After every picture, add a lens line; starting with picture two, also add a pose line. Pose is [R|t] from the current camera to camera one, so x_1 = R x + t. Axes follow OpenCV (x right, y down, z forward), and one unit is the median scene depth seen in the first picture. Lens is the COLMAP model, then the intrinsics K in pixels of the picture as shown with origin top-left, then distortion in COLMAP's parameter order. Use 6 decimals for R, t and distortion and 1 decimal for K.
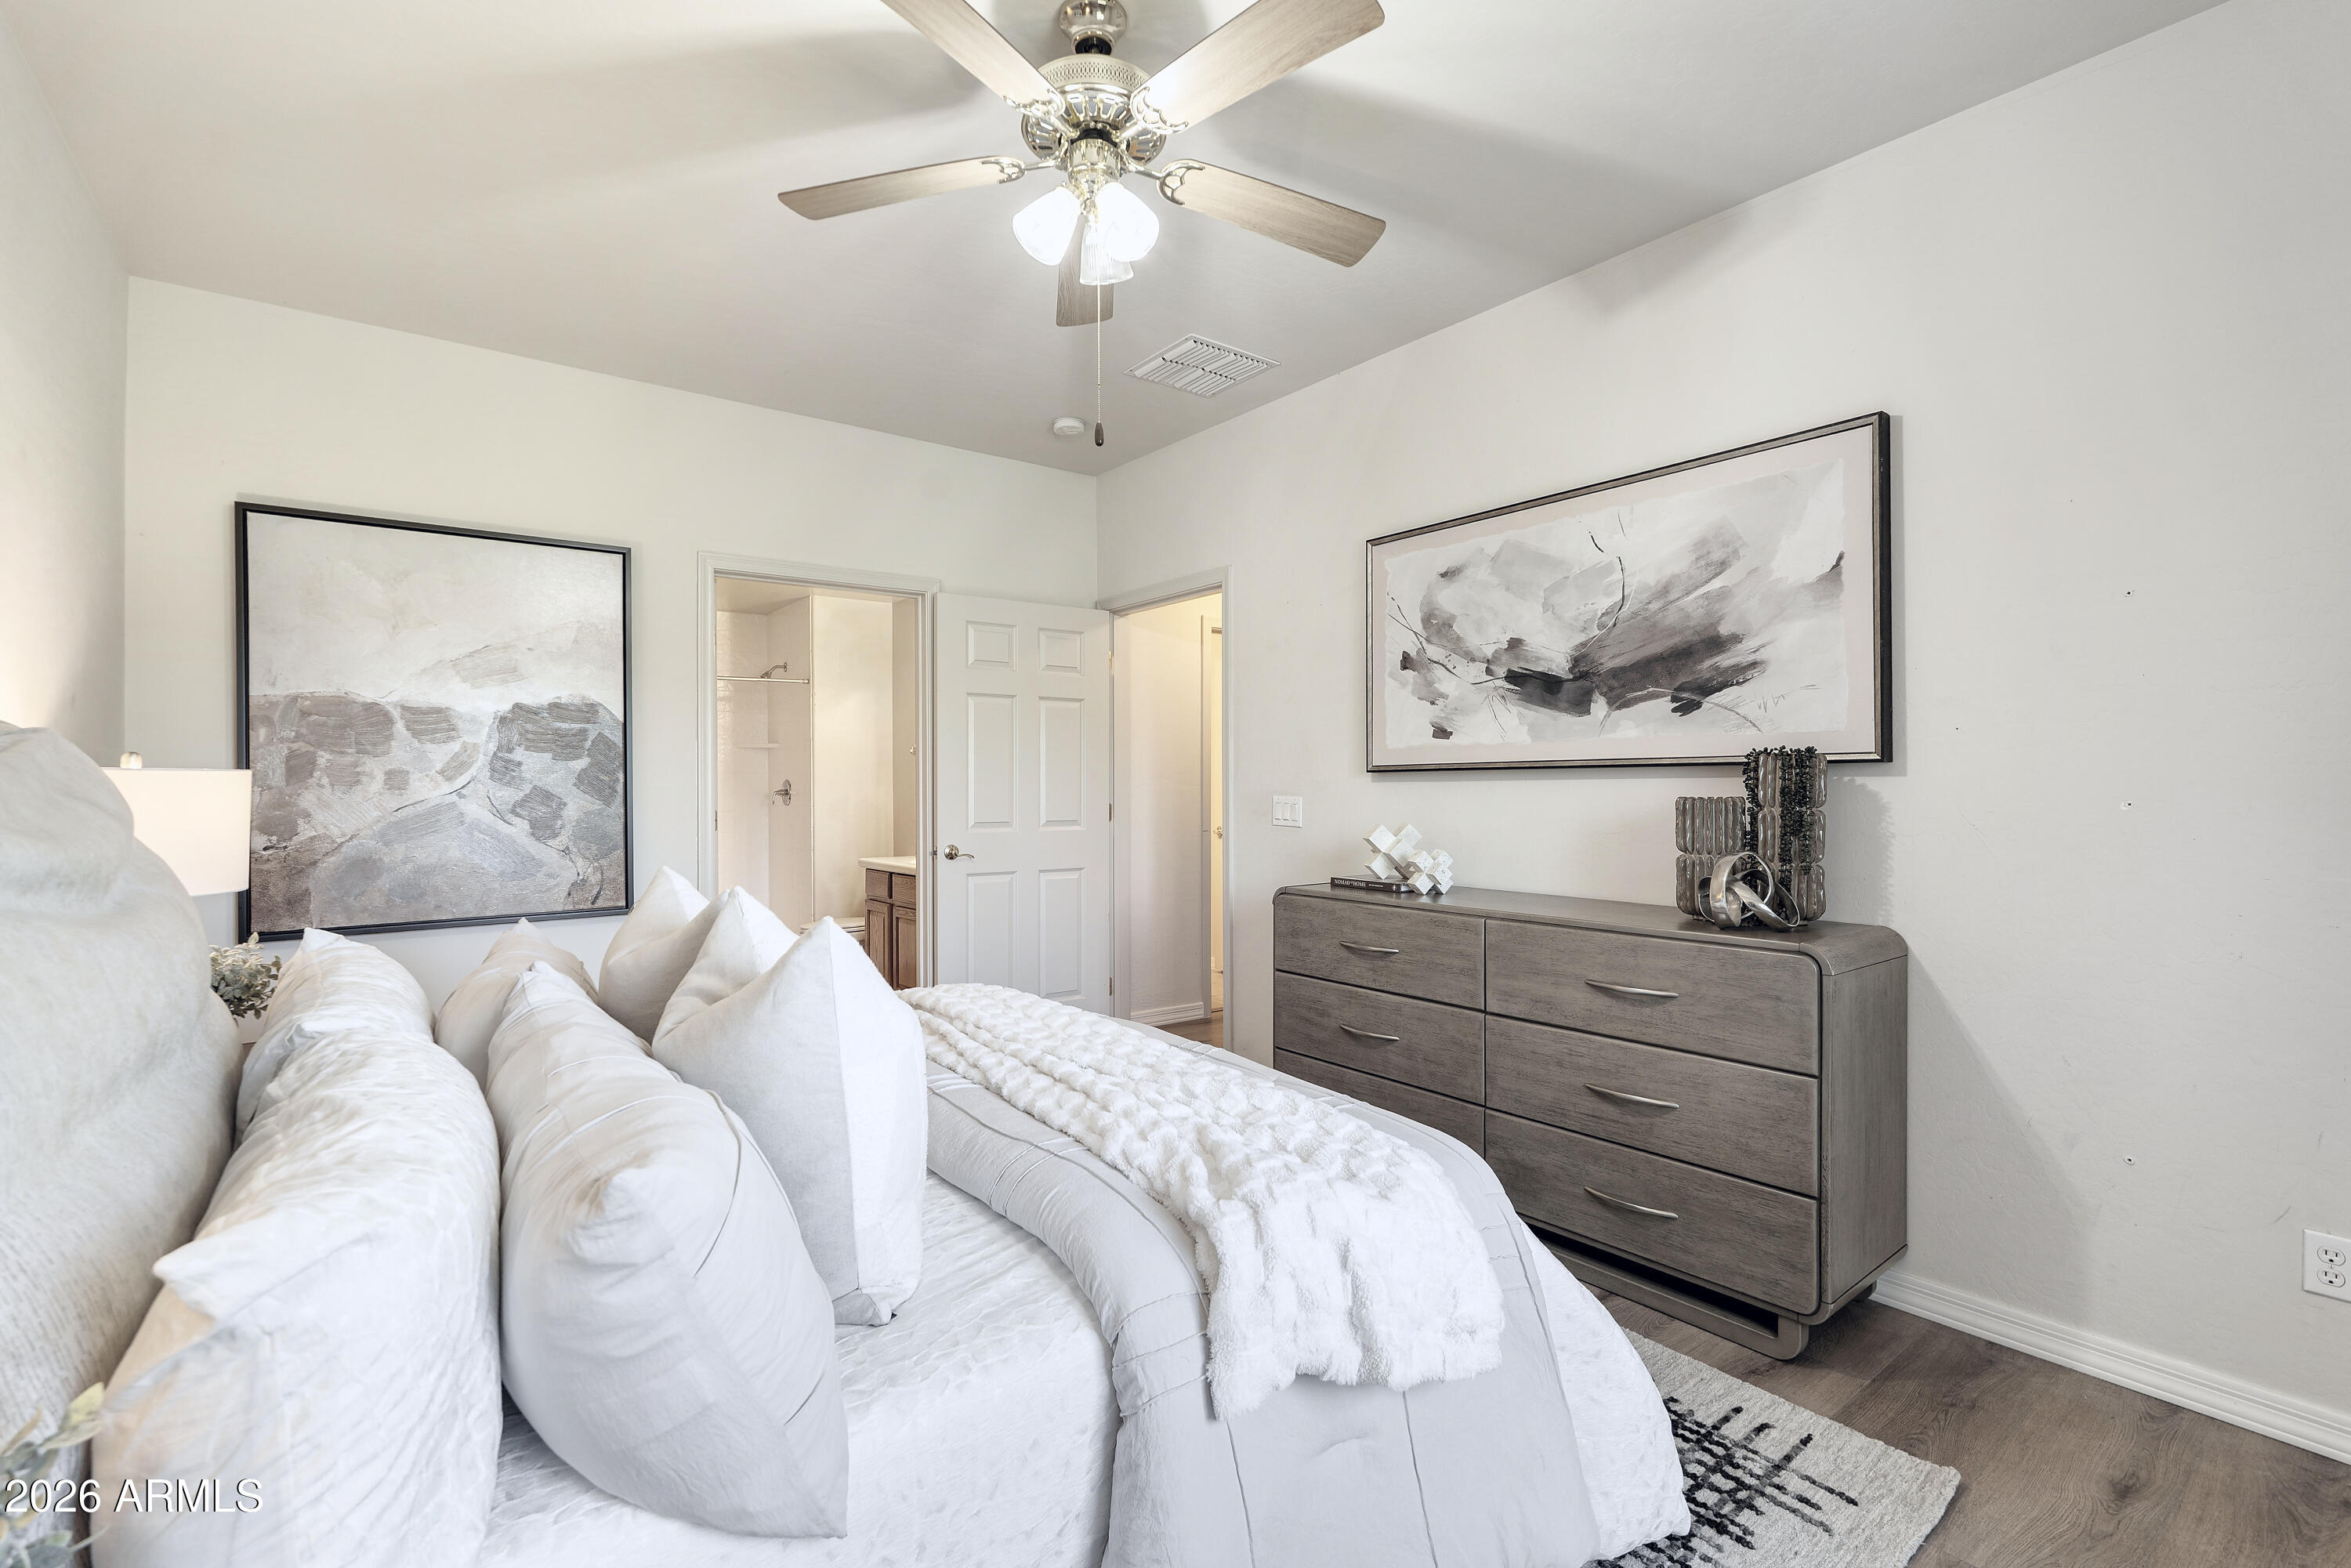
lens RADIAL K [[1035.9, 0, 1163.8], [0, 1035.9, 788.3], [0, 0, 1]] dist [-0.003859, 0.000821]
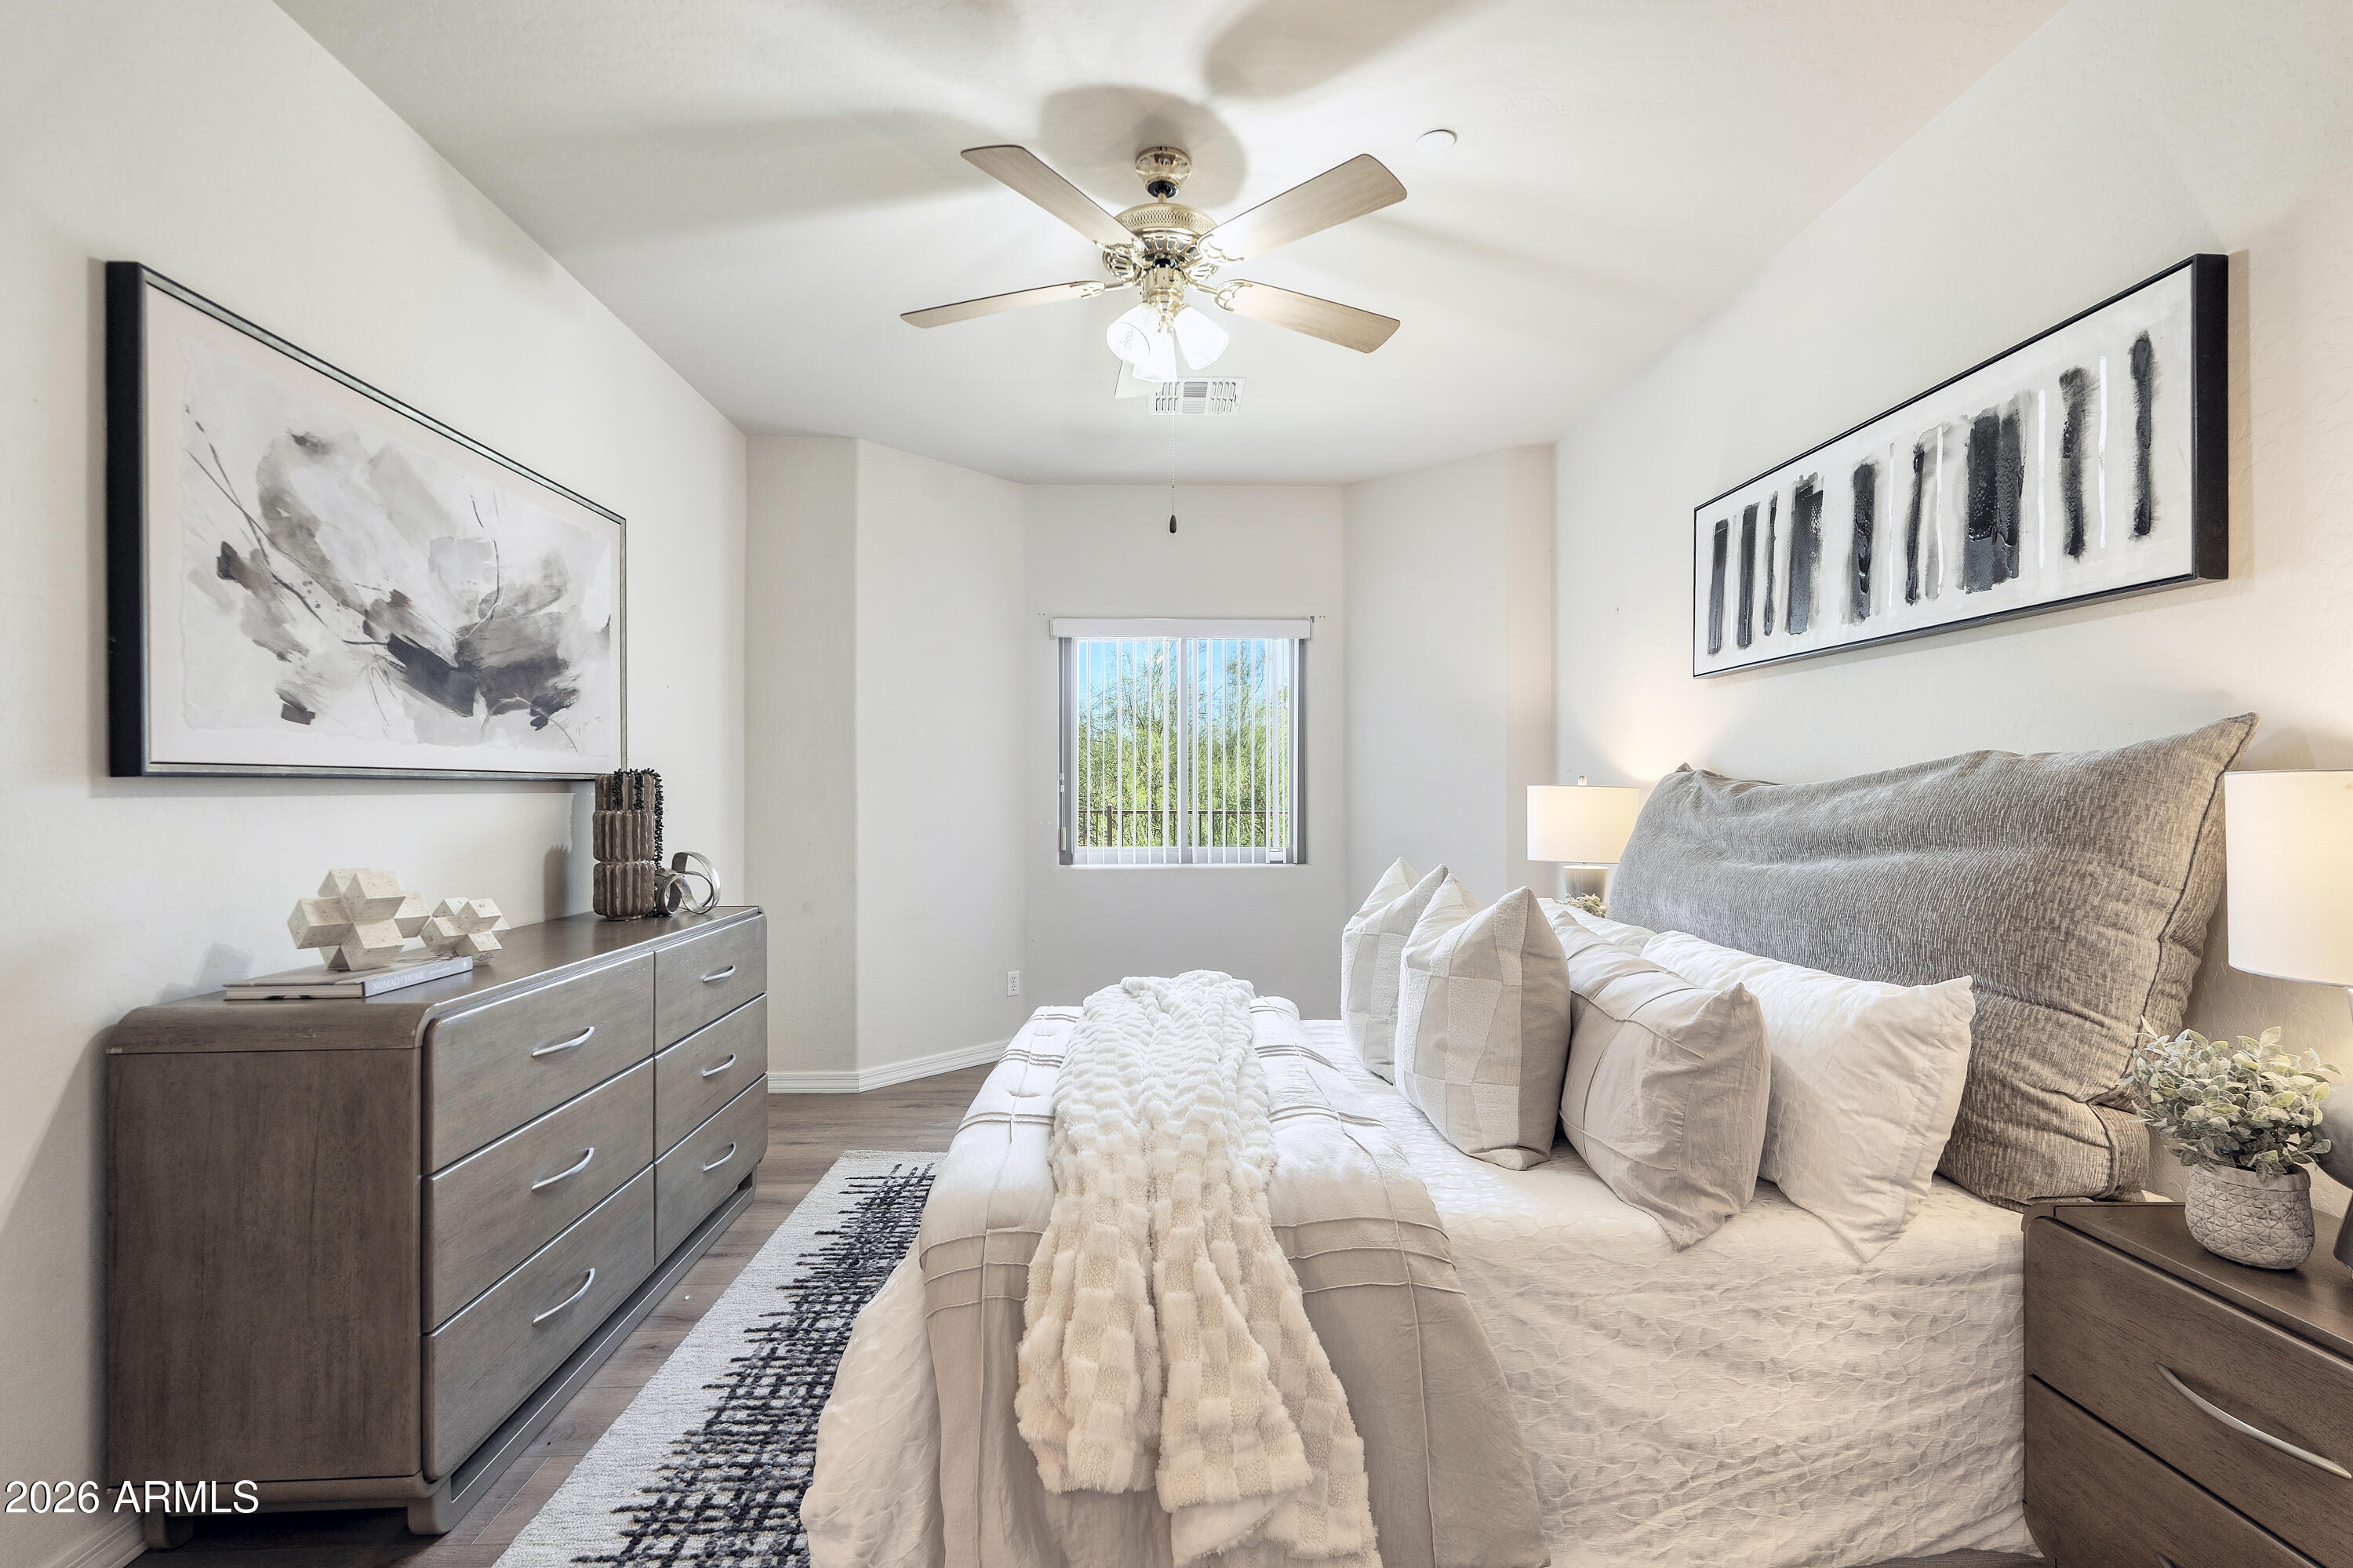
lens RADIAL K [[1036.9, 0, 1195.9], [0, 1036.9, 791.8], [0, 0, 1]] dist [-0.003859, 0.000821]
pose [[-0.824982, 0.004614, 0.565140, -0.490911], [0.005486, 0.999985, -0.000155, -0.006751], [-0.565133, 0.002972, -0.824995, 1.247762]]
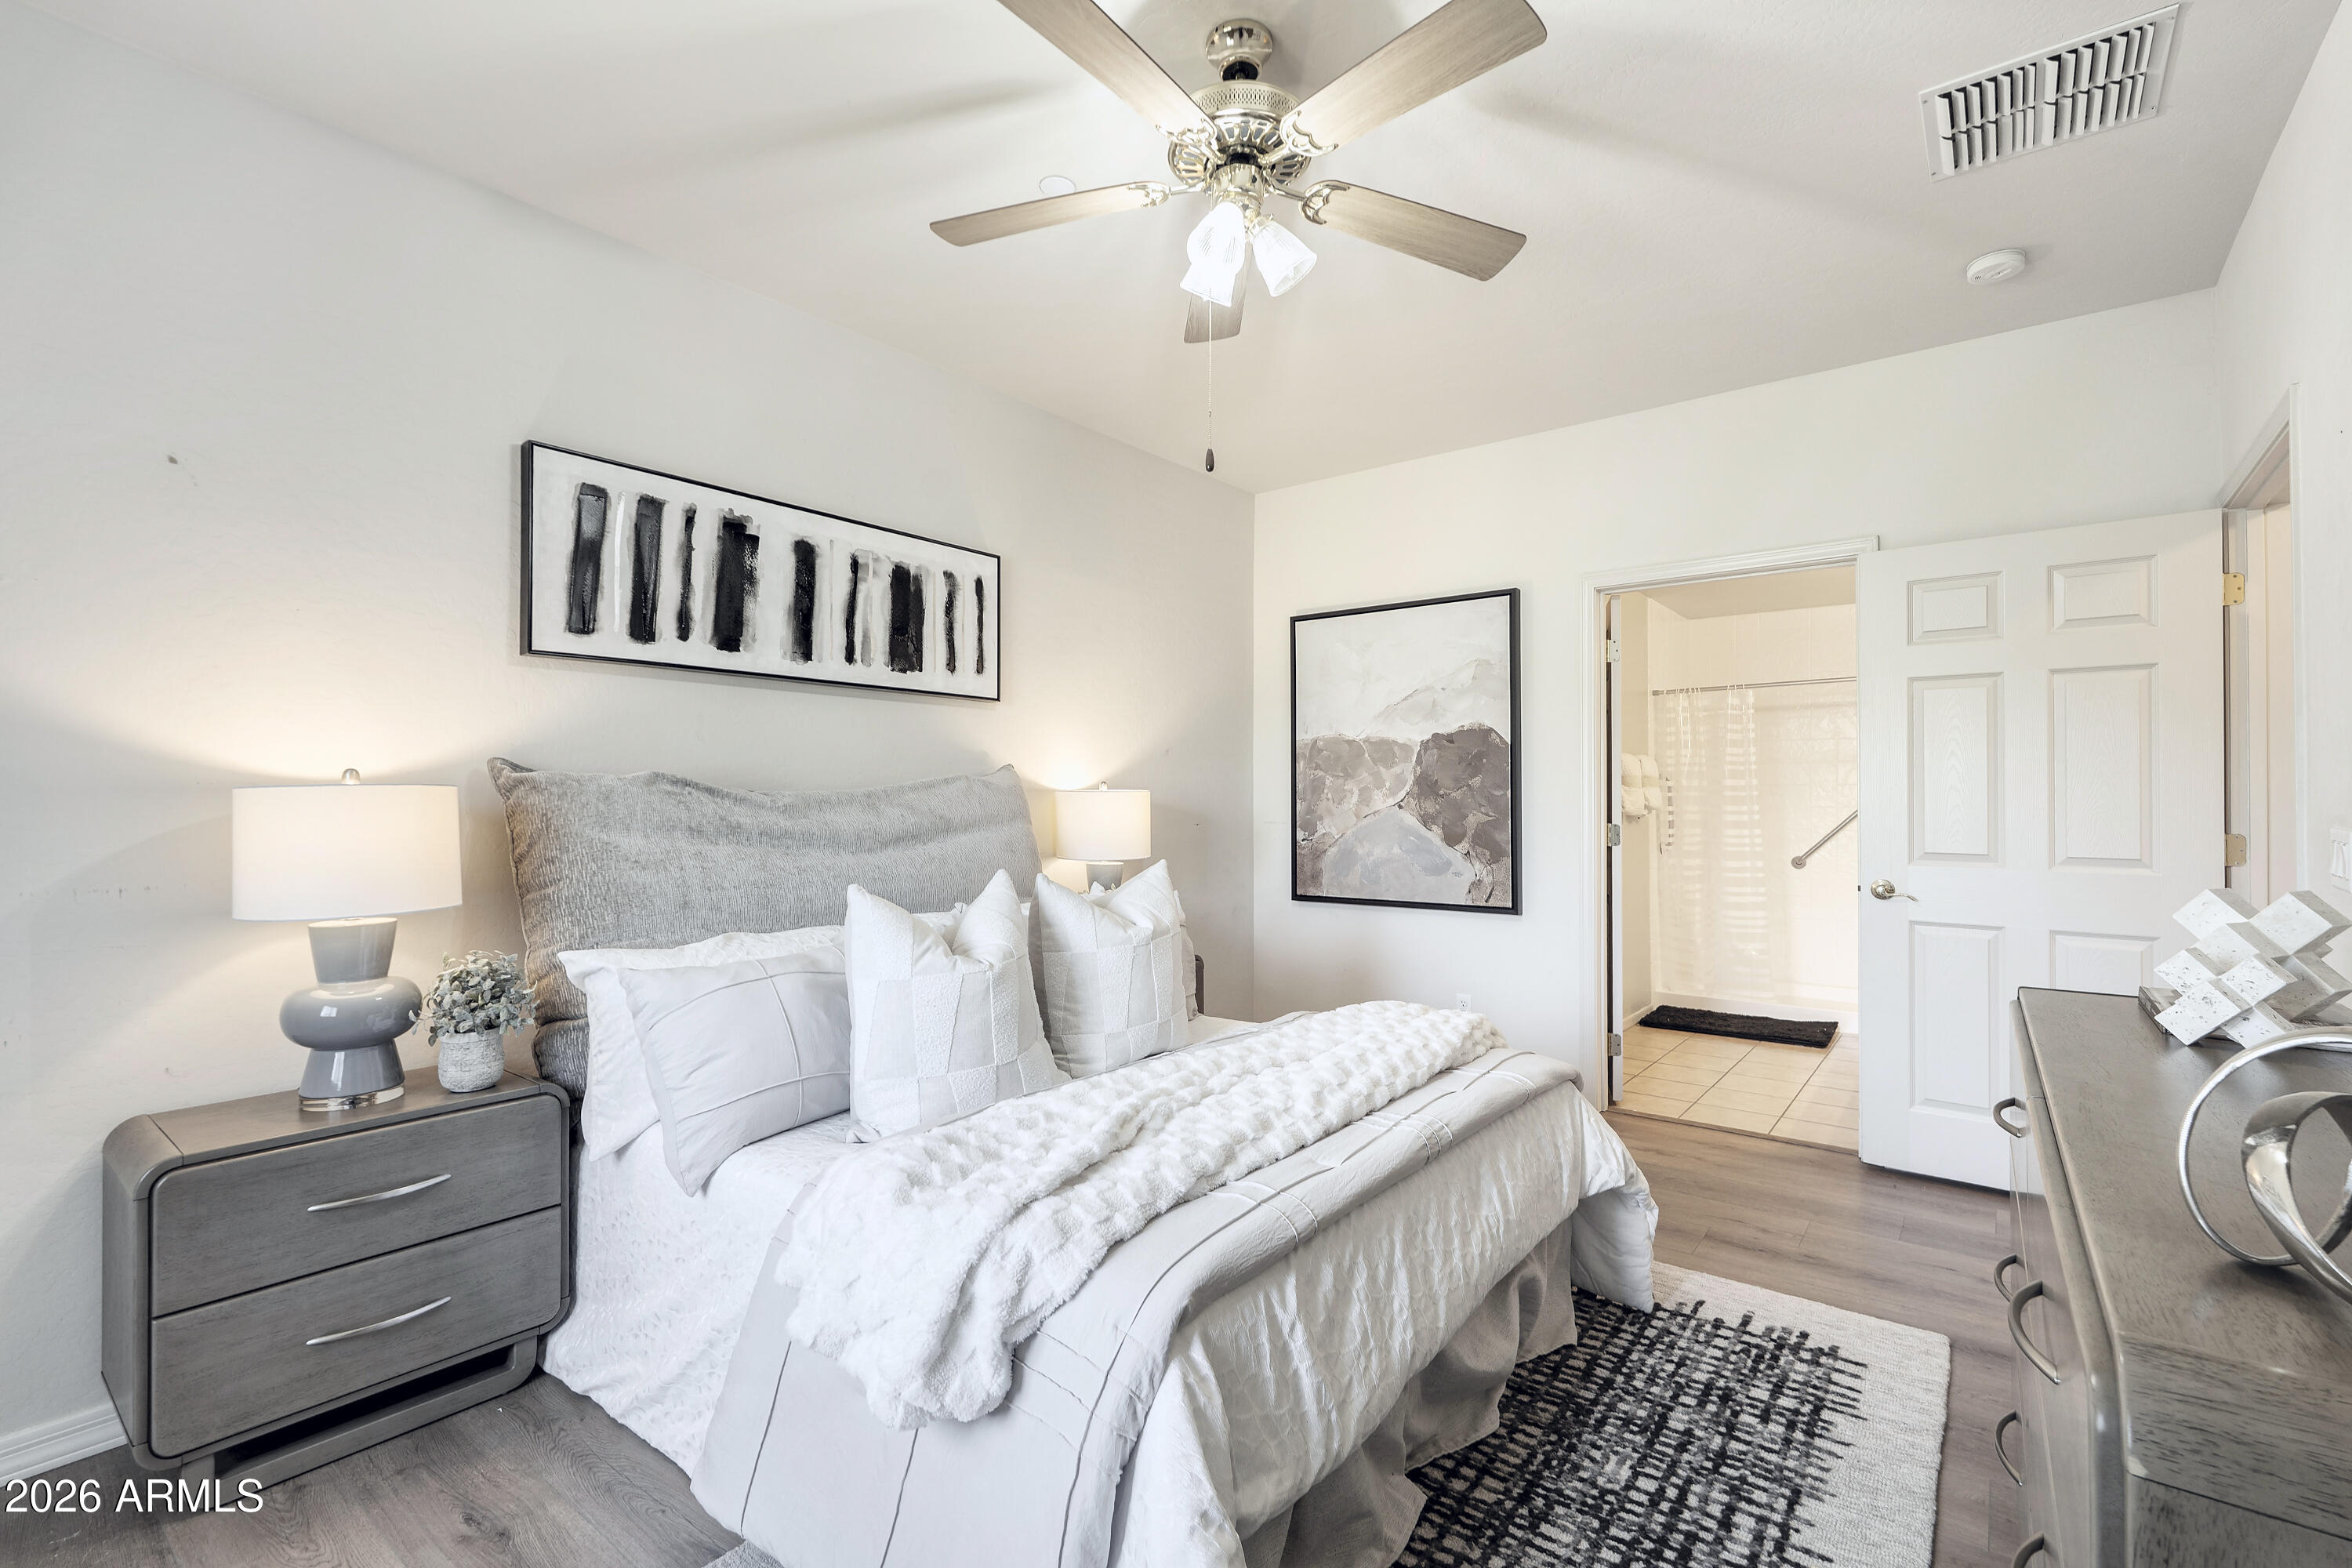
lens RADIAL K [[1036.4, 0, 1175.9], [0, 1036.4, 782.0], [0, 0, 1]] dist [-0.003859, 0.000821]
pose [[0.241721, -0.012690, -0.970263, 0.563127], [-0.004147, 0.999892, -0.014111, -0.005494], [0.970337, 0.007435, 0.241642, 0.443182]]
